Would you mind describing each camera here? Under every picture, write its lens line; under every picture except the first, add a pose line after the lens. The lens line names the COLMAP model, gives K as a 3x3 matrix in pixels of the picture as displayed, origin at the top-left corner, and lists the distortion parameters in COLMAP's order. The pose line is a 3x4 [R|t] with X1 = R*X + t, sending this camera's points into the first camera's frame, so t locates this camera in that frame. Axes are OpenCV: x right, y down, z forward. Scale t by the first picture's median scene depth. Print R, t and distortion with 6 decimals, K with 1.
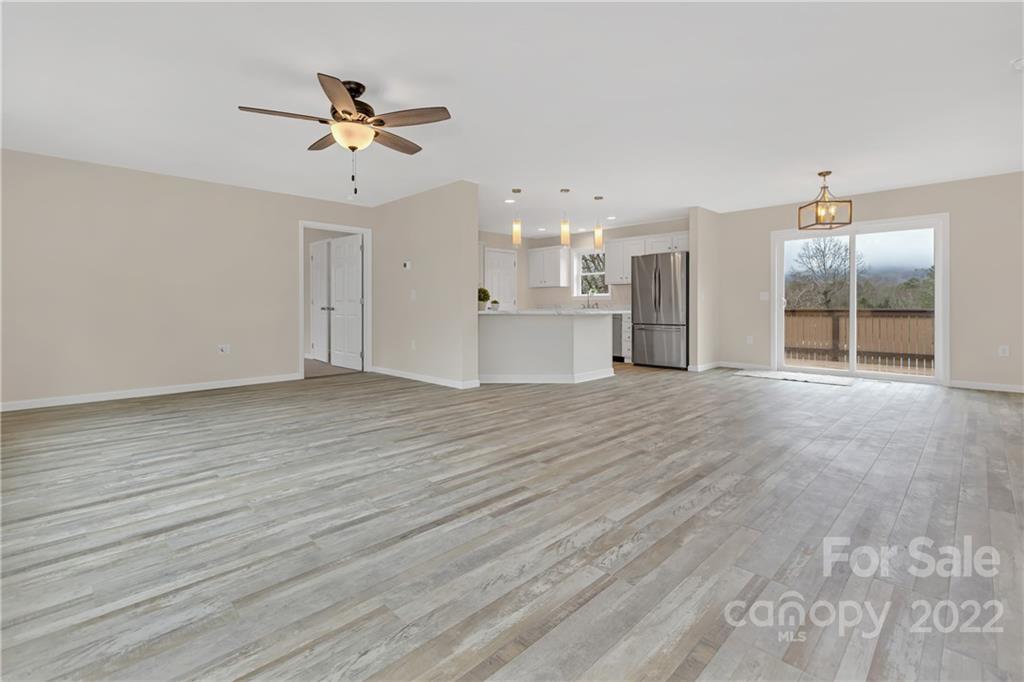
lens RADIAL K [[461.2, 0, 521.5], [0, 461.2, 307.3], [0, 0, 1]] dist [-0.002881, -0.000356]
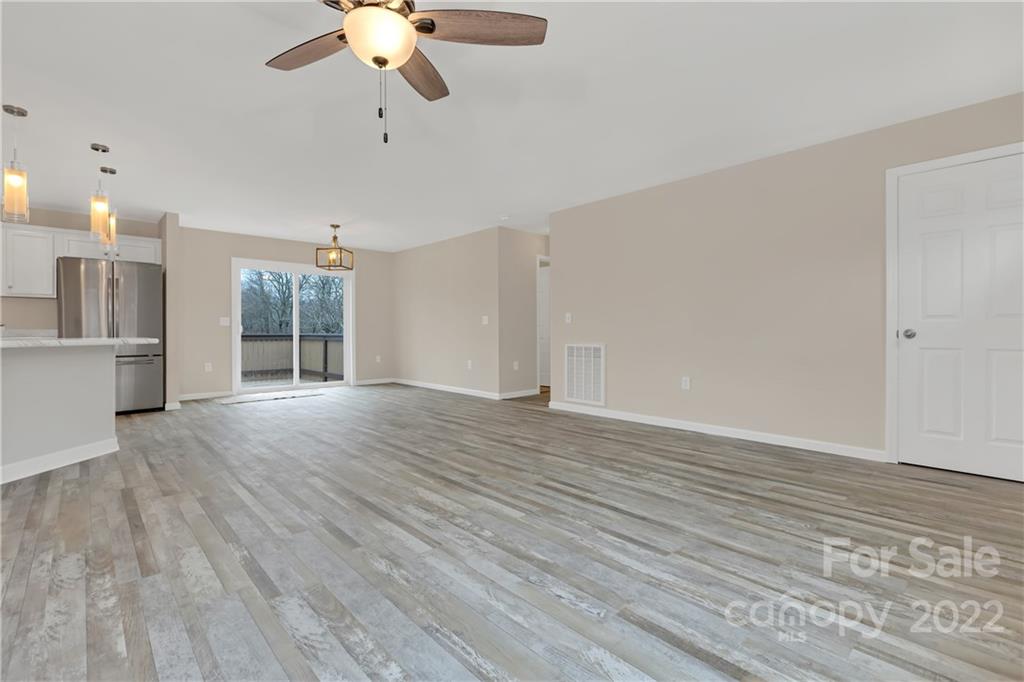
lens RADIAL K [[461.2, 0, 482.0], [0, 461.2, 332.3], [0, 0, 1]] dist [-0.002881, -0.000356]
pose [[0.086917, -0.004282, 0.996206, -1.112168], [0.005995, 0.999975, 0.003775, -0.005919], [-0.996198, 0.005644, 0.086940, 0.965168]]
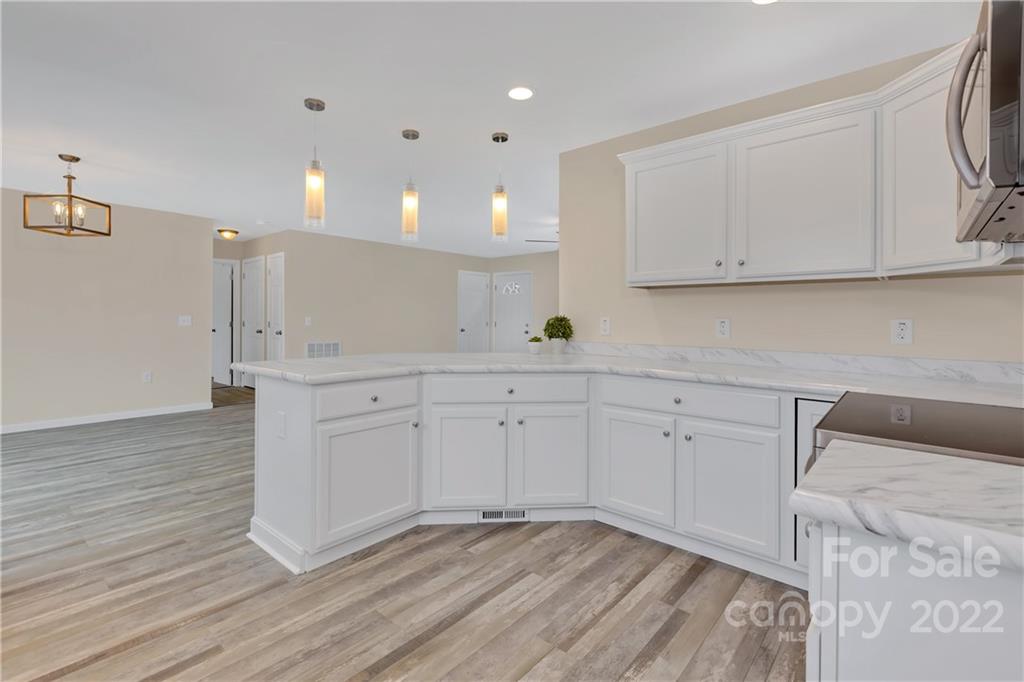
lens RADIAL K [[461.2, 0, 505.1], [0, 461.2, 321.3], [0, 0, 1]] dist [-0.002881, -0.000356]
pose [[-0.998590, -0.007748, -0.052524, 0.028798], [-0.008023, 0.999955, 0.005022, -0.083467], [0.052482, 0.005436, -0.998607, 3.489711]]
